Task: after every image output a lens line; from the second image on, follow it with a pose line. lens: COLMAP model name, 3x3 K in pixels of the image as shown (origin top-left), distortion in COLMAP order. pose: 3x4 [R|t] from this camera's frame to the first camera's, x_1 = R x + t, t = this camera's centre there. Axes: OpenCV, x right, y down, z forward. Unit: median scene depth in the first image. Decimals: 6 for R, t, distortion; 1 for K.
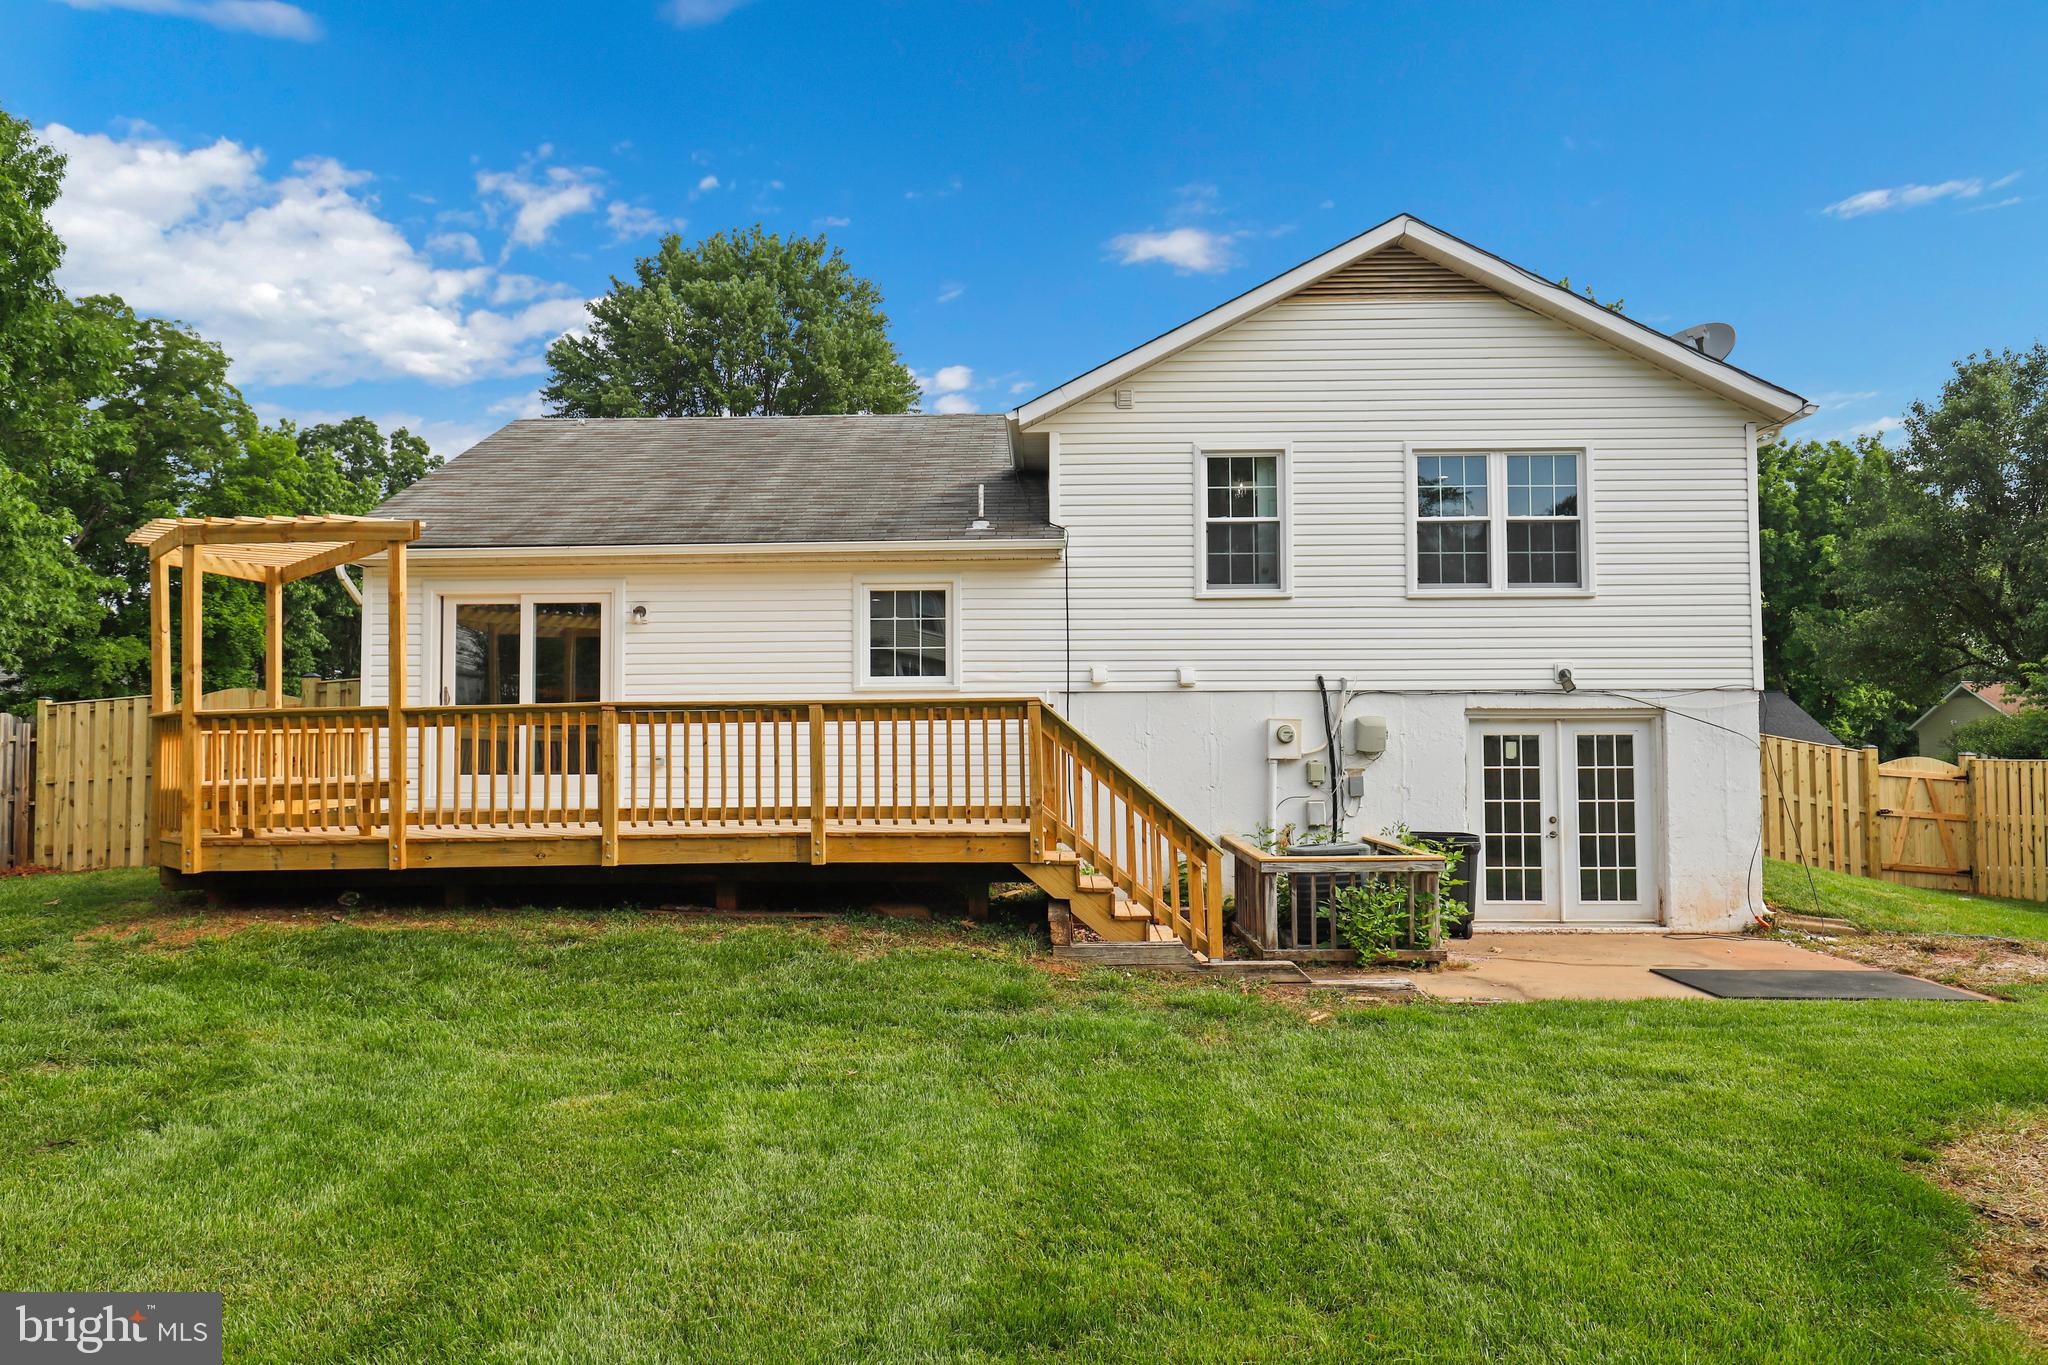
lens RADIAL K [[1409.6, 0, 1024.0], [0, 1409.6, 682.5], [0, 0, 1]] dist [0.005053, 0.000667]
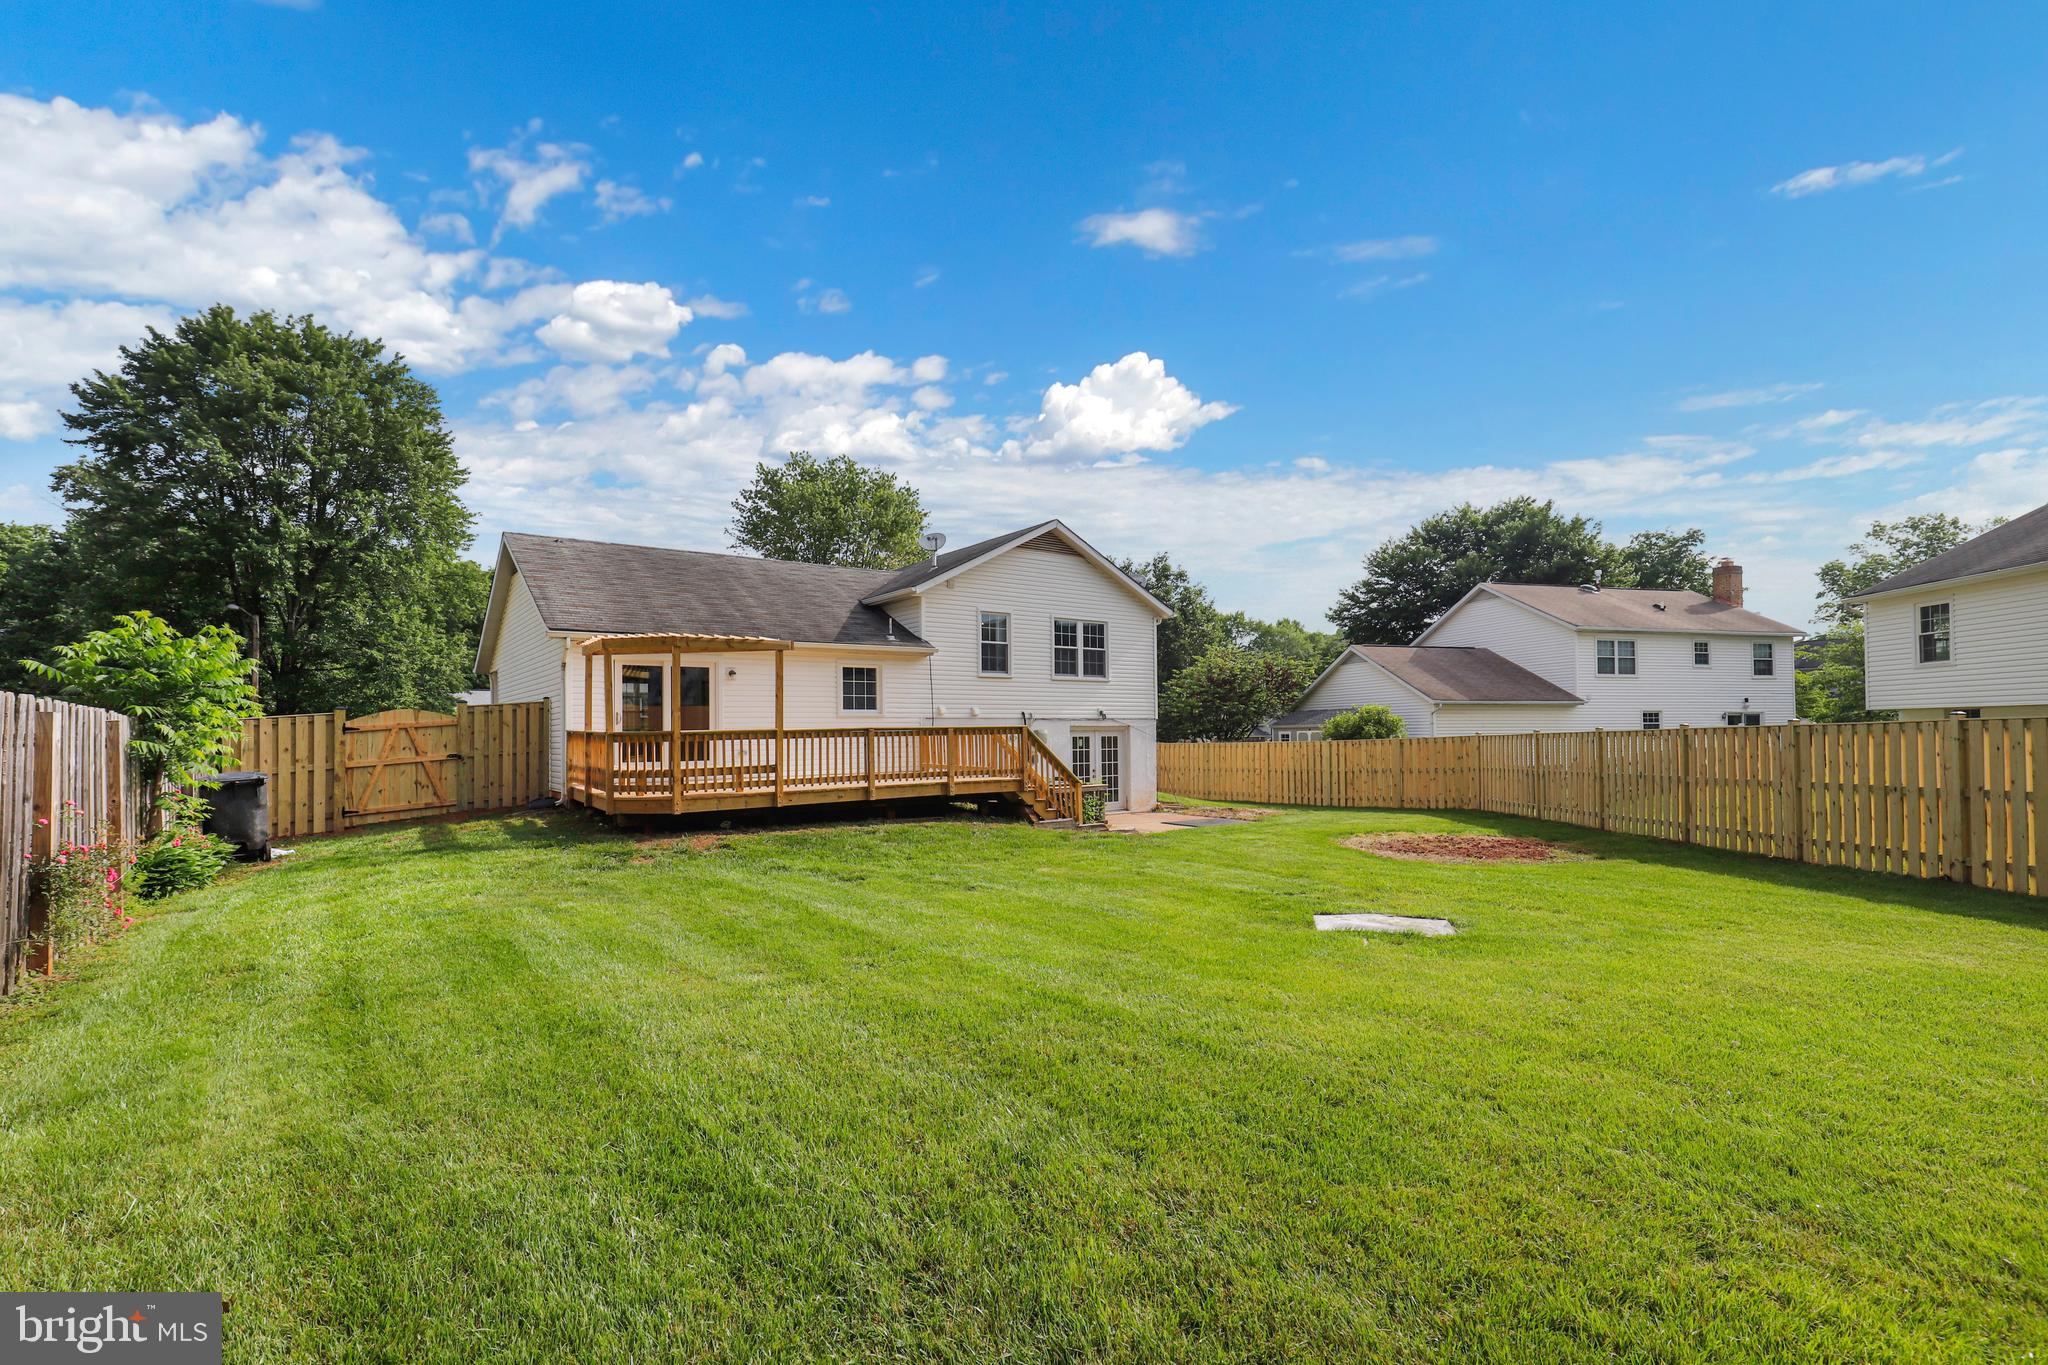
lens RADIAL K [[936.5, 0, 1023.8], [0, 936.5, 709.9], [0, 0, 1]] dist [0.016097, 0.000069]
pose [[0.789874, 0.011583, 0.613159, -0.737211], [-0.023244, 0.999669, 0.011058, -0.025048], [-0.612828, -0.022987, 0.789882, -0.226993]]
